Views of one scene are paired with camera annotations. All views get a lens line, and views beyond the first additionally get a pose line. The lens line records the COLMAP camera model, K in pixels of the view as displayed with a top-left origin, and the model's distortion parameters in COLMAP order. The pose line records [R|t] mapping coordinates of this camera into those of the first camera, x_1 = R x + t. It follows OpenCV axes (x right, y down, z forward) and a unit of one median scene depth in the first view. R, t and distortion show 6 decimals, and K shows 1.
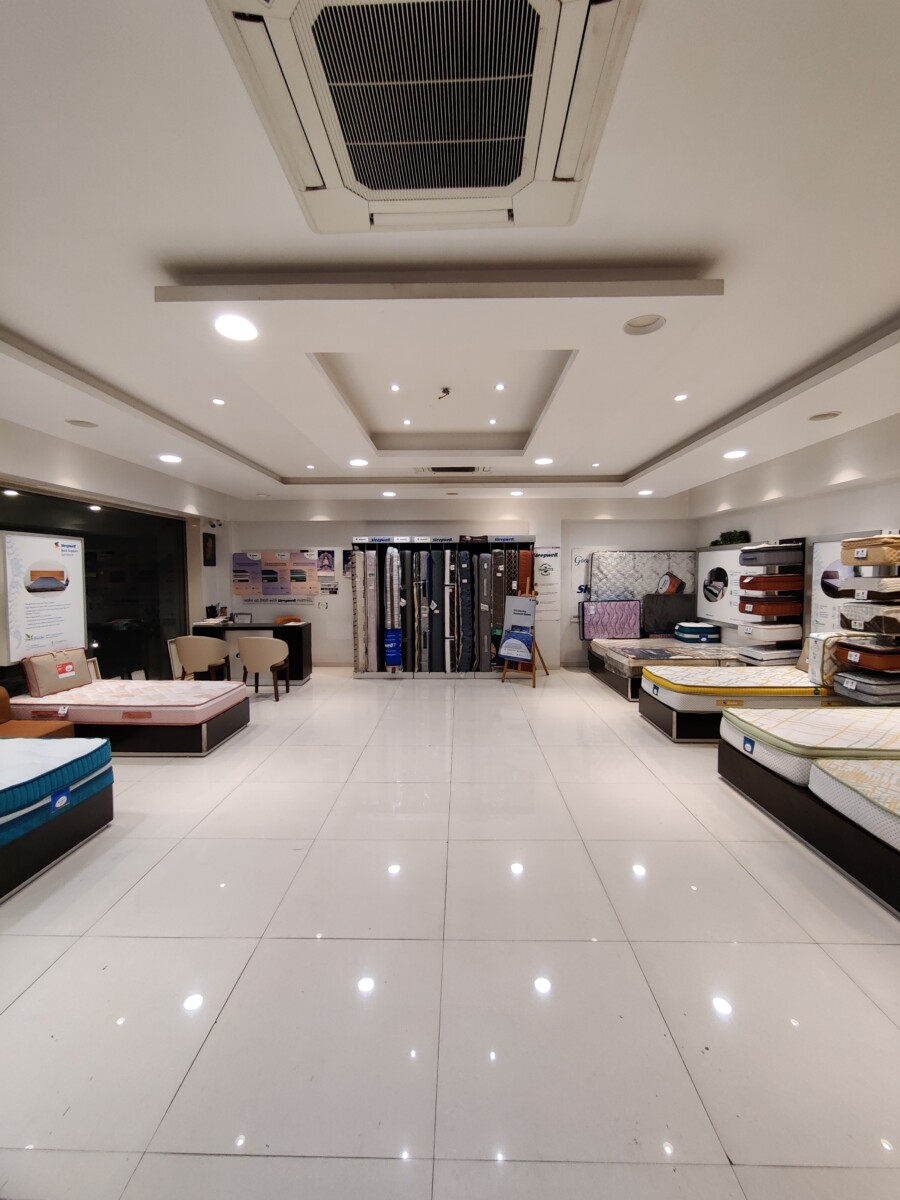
lens RADIAL K [[490.3, 0, 450.9], [0, 490.3, 598.0], [0, 0, 1]] dist [-0.000809, 0.000602]
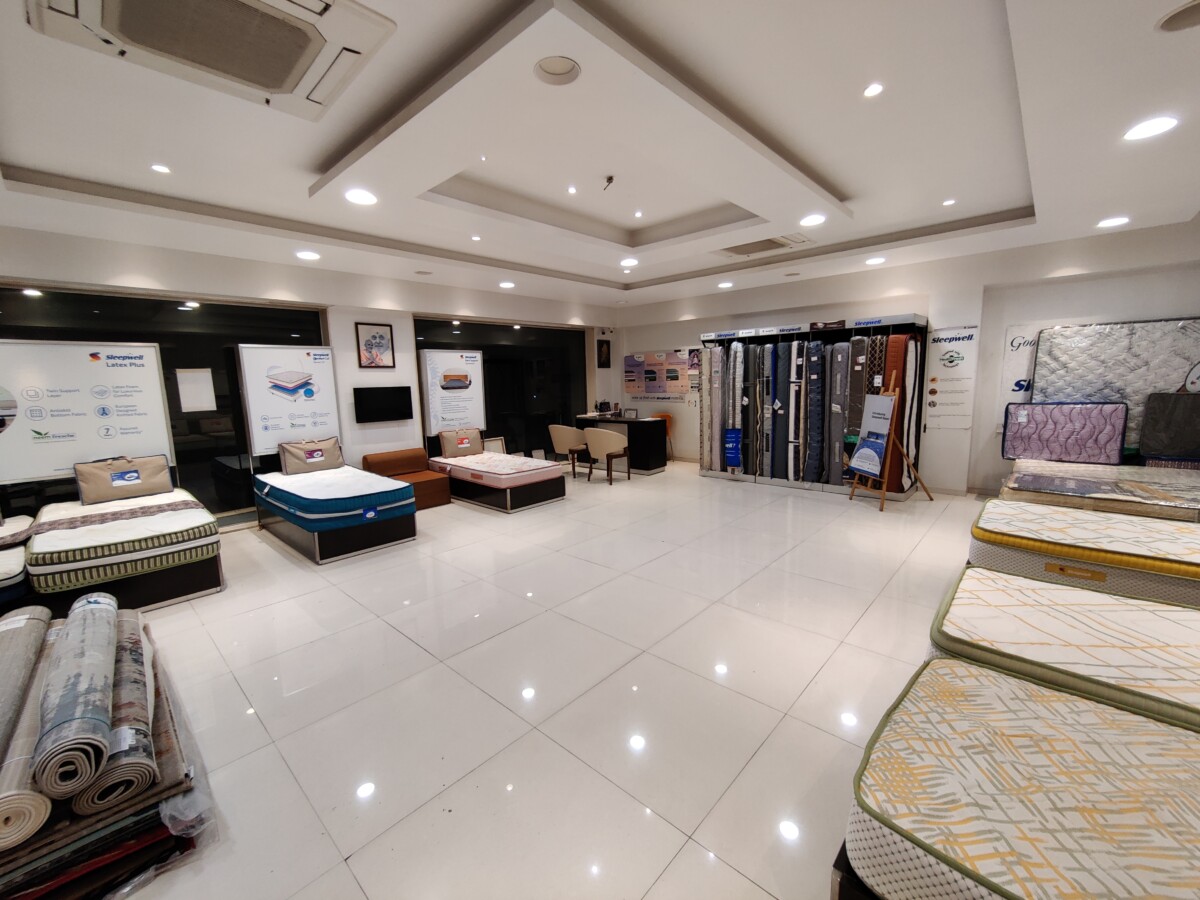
lens RADIAL K [[490.3, 0, 598.6], [0, 490.3, 448.6], [0, 0, 1]] dist [-0.000809, 0.000602]
pose [[0.747623, 0.077610, -0.659573, 0.490114], [-0.010061, 0.994358, 0.105599, 0.004991], [0.664047, -0.072312, 0.744186, 0.164683]]
